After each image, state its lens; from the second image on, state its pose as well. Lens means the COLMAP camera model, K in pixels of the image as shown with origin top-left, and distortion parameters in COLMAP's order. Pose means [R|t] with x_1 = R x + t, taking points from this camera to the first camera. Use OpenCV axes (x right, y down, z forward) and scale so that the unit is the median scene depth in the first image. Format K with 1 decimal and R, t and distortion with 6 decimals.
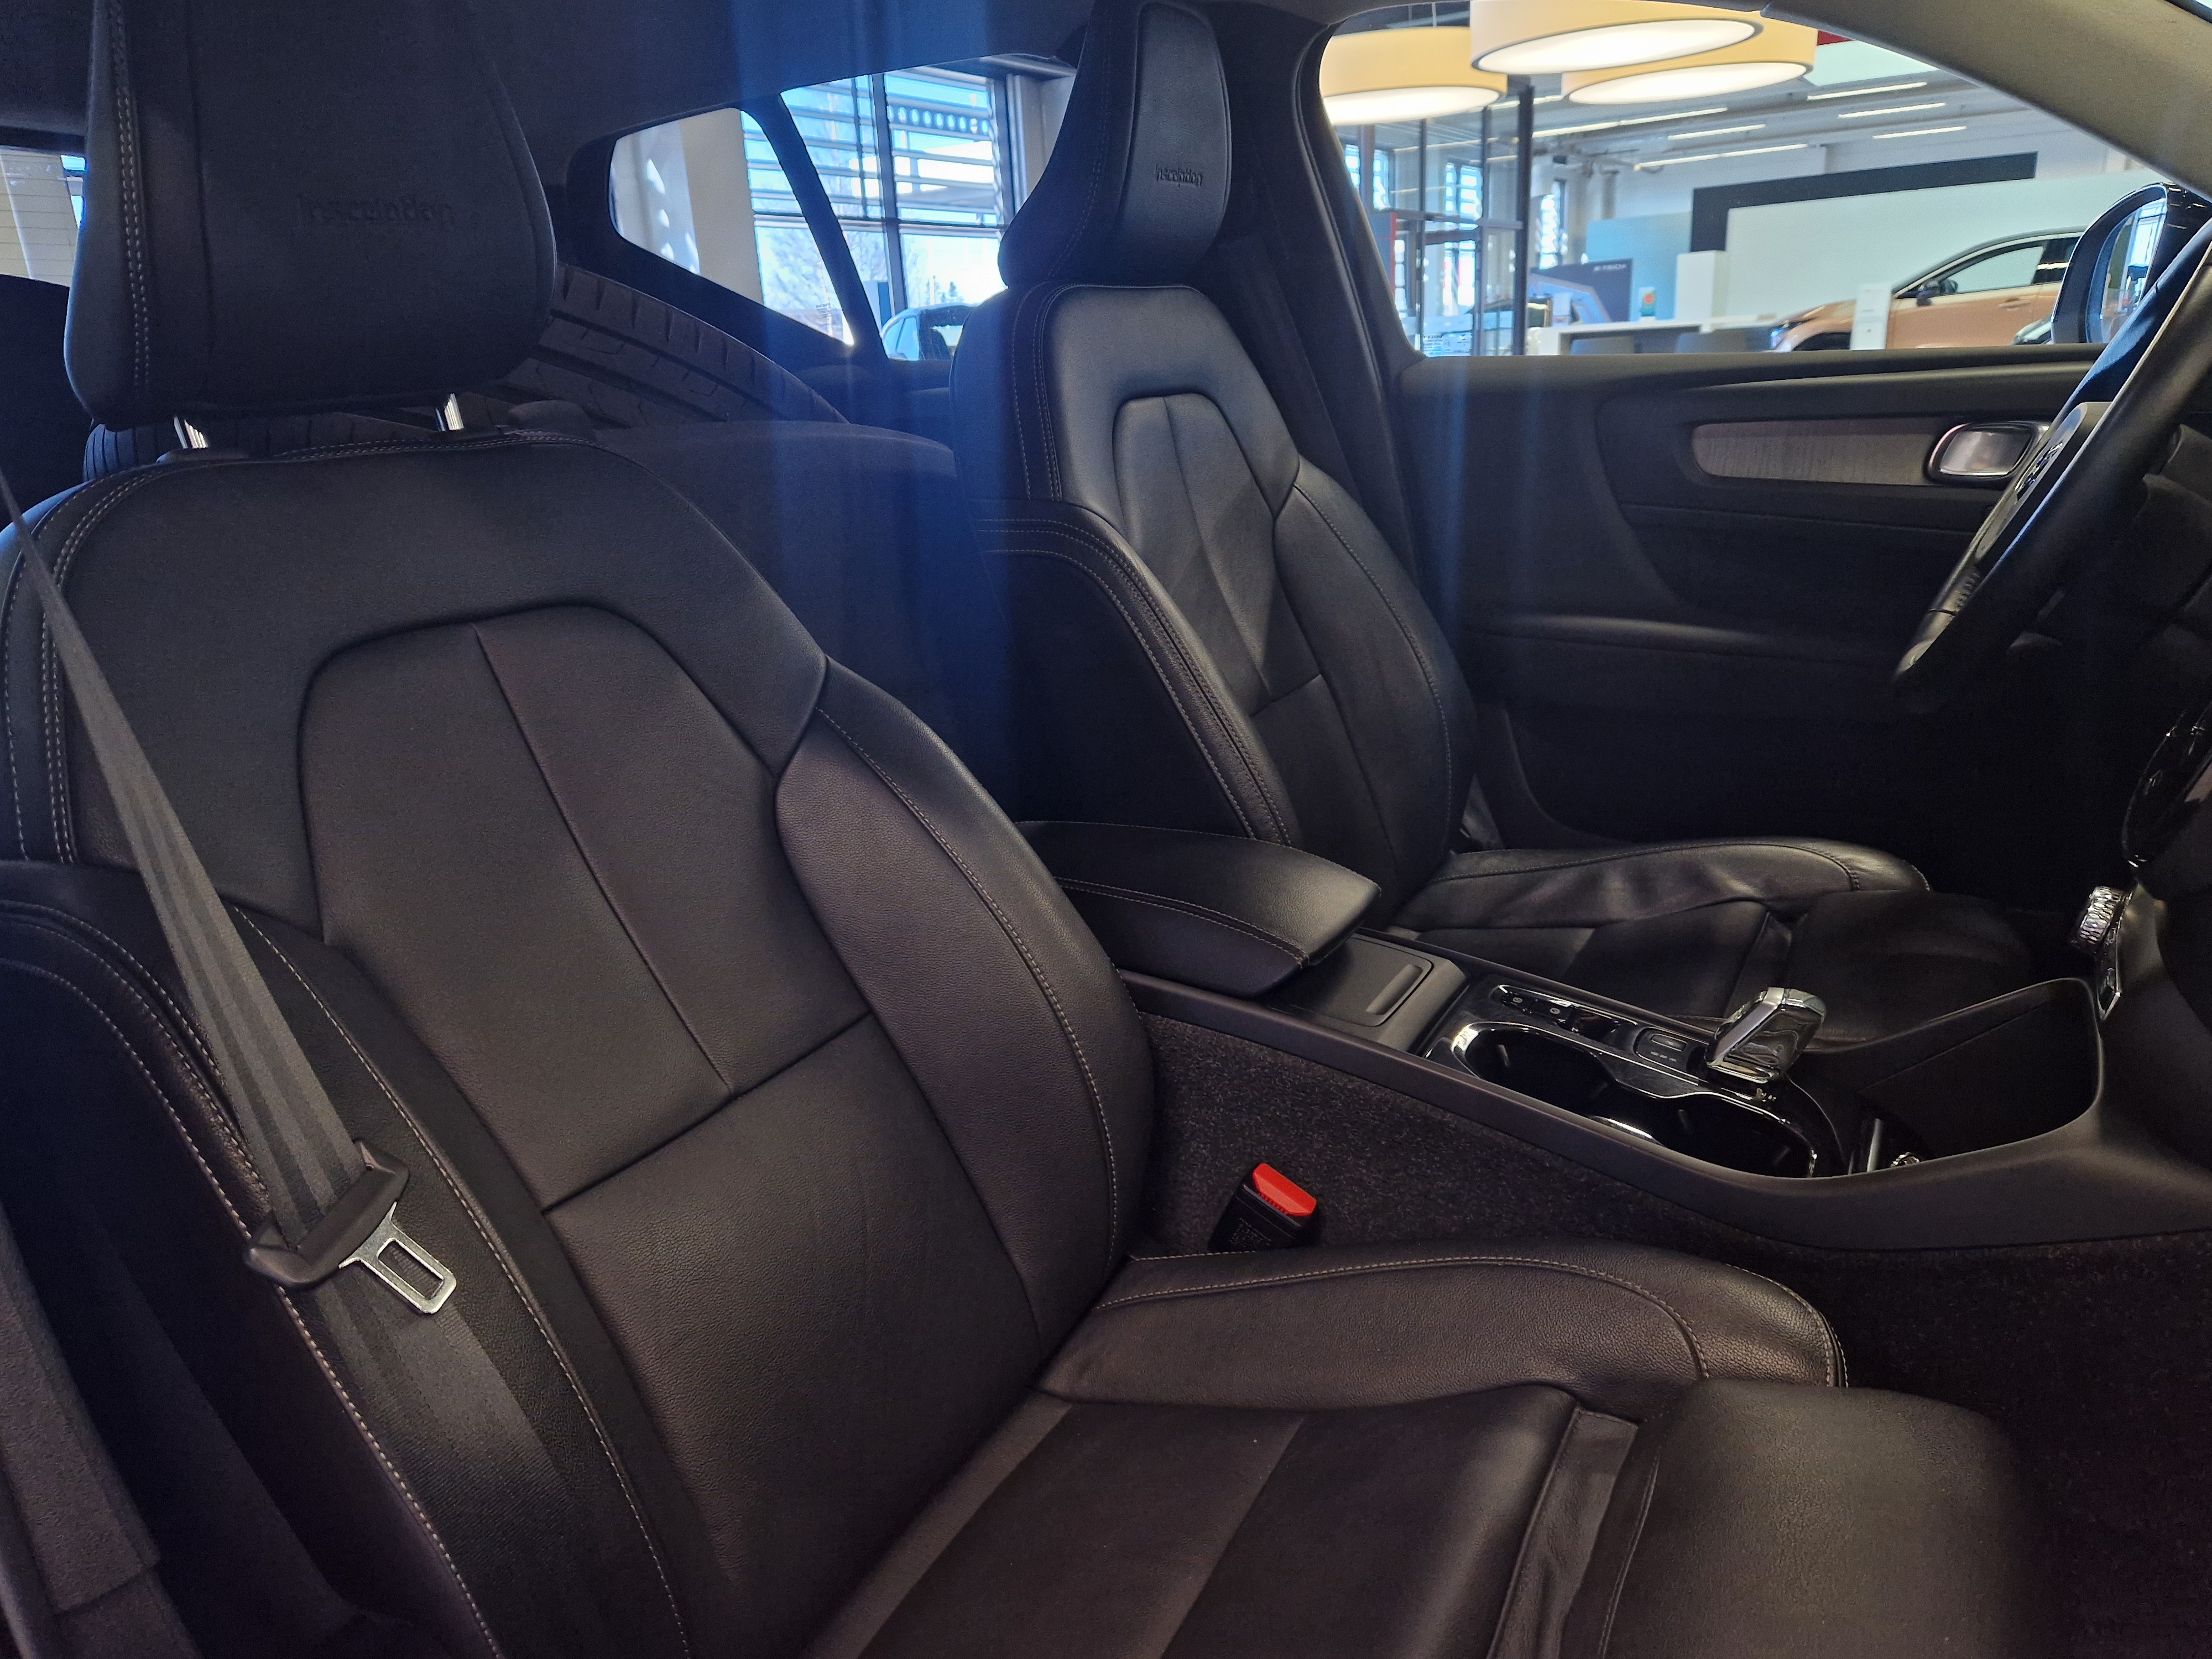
lens RADIAL K [[1500.5, 0, 1106.0], [0, 1500.5, 829.5], [0, 0, 1]] dist [0.047890, -0.059886]
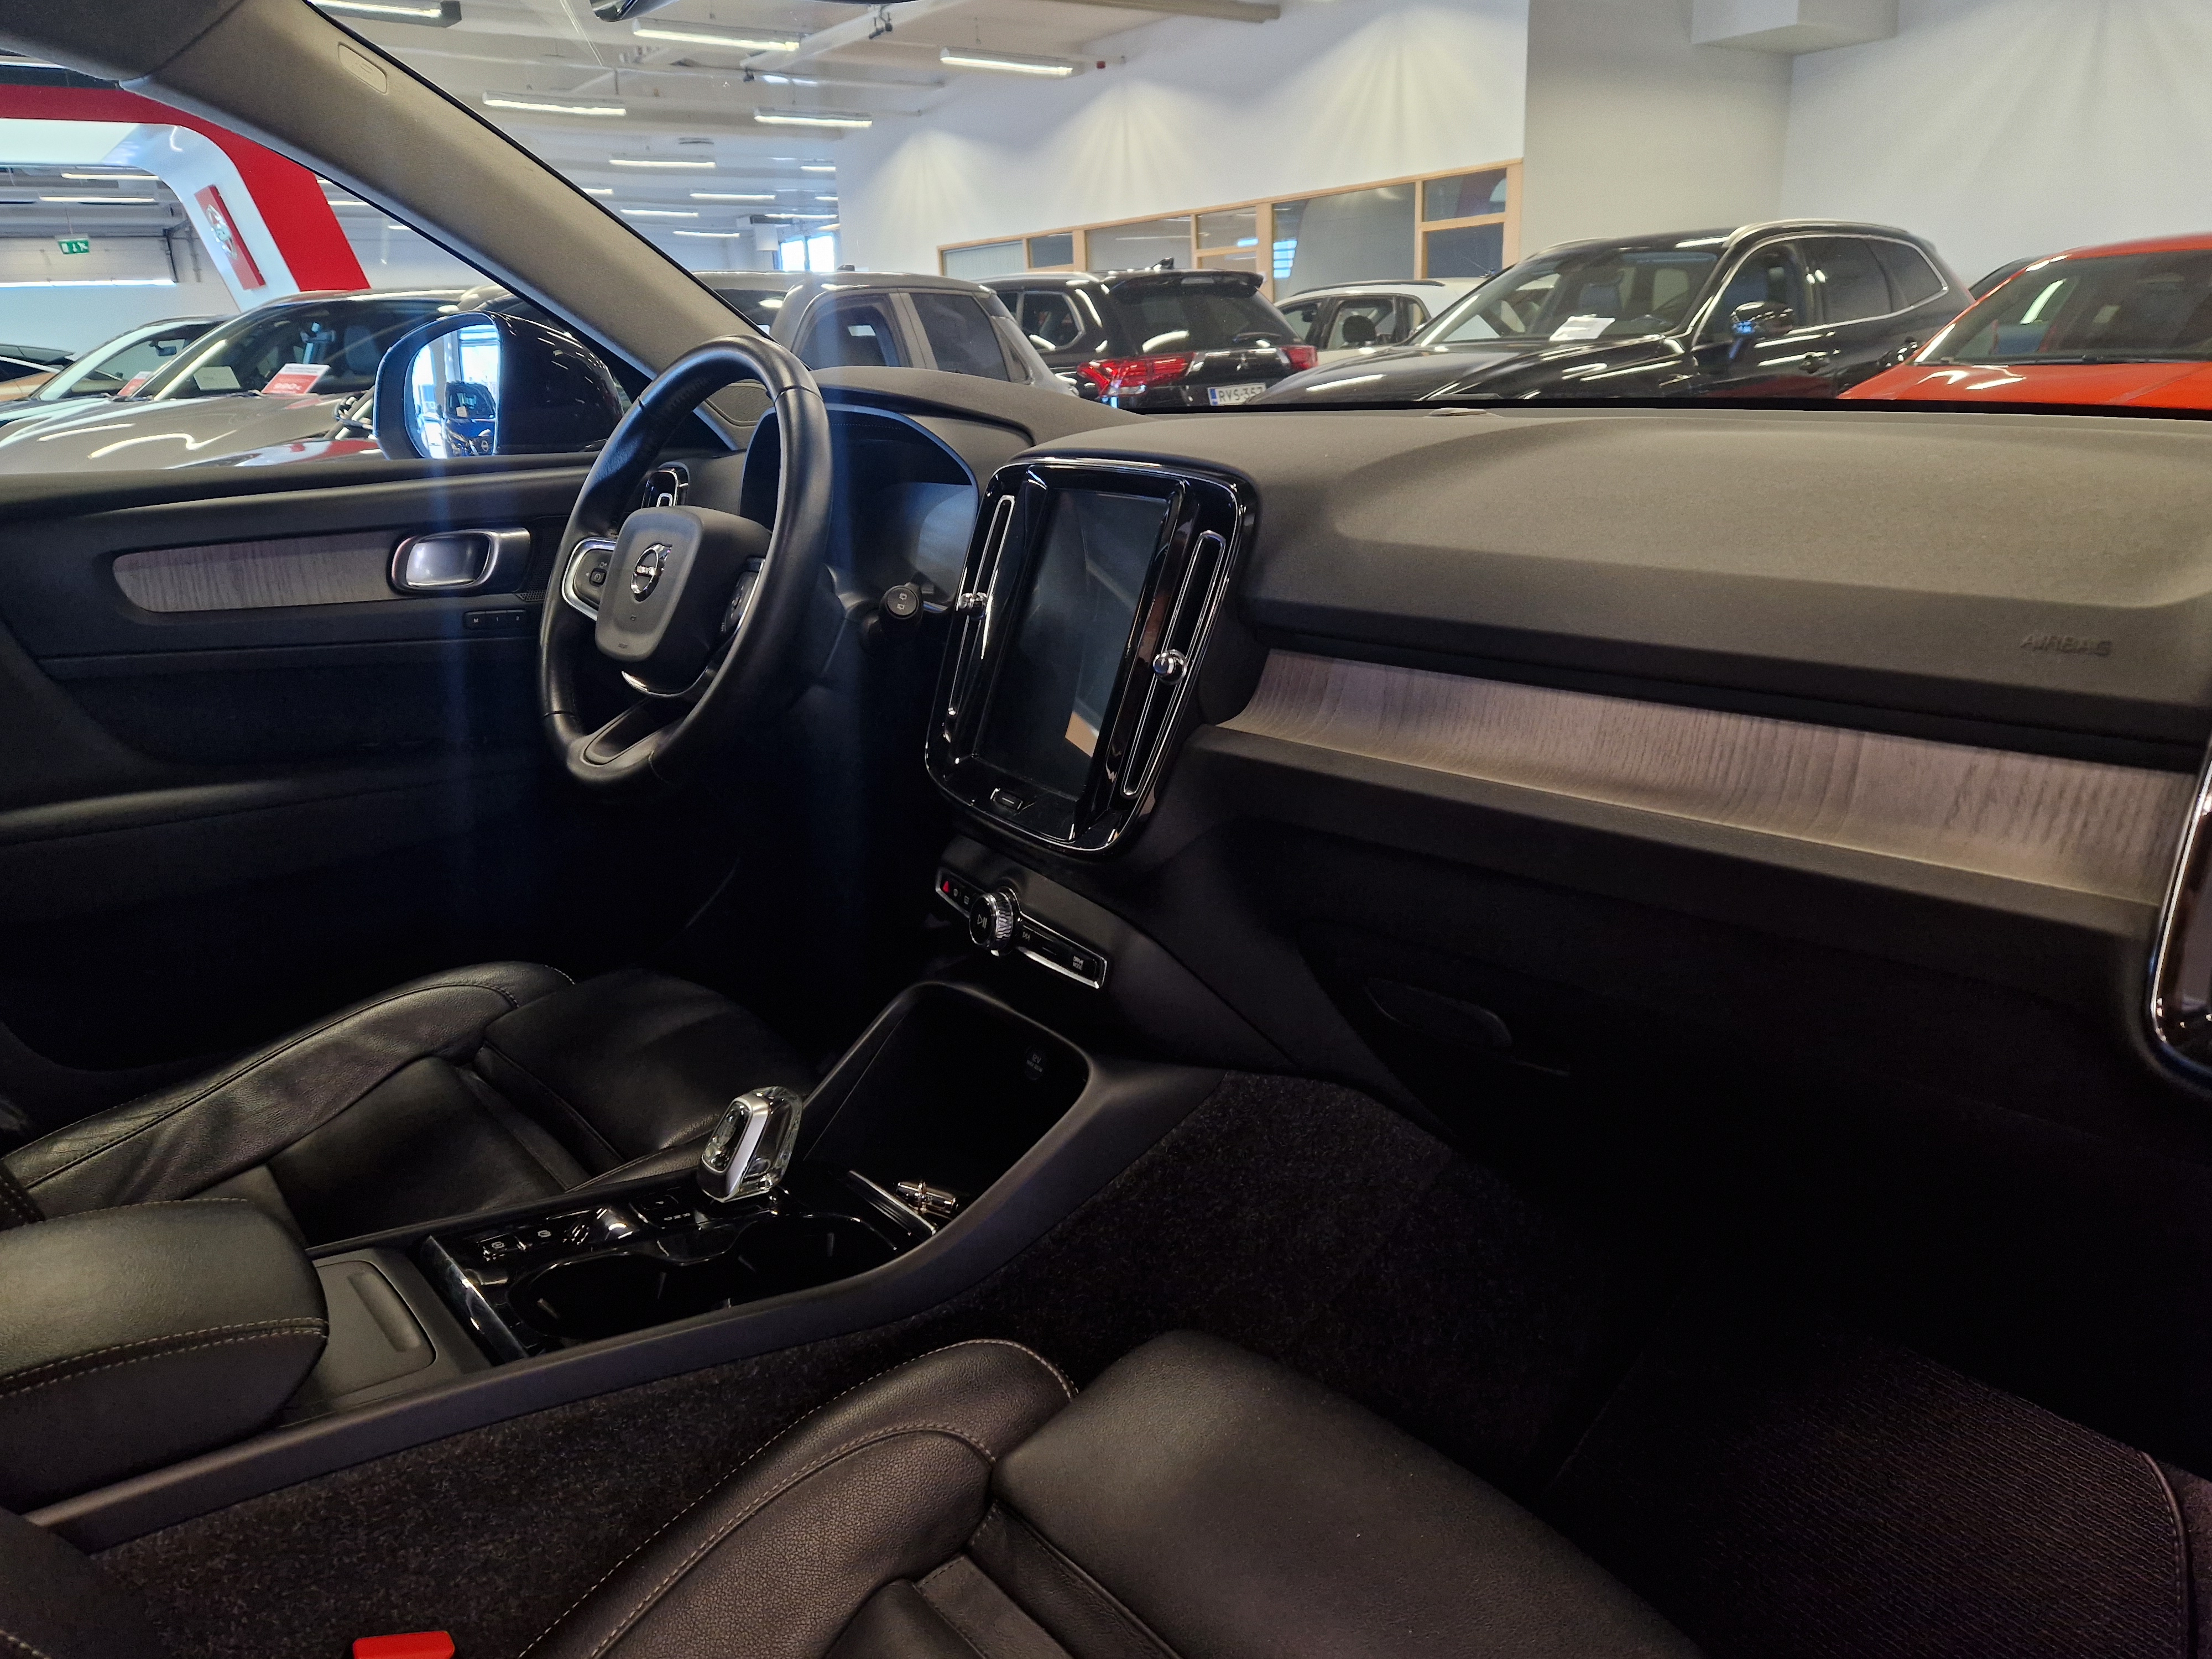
lens RADIAL K [[1495.6, 0, 1115.6], [0, 1495.6, 821.9], [0, 0, 1]] dist [0.048547, -0.060172]
pose [[0.367901, -0.232022, 0.900453, -0.205216], [0.299289, 0.946385, 0.121576, -0.074050], [-0.880383, 0.224768, 0.417618, 0.230276]]
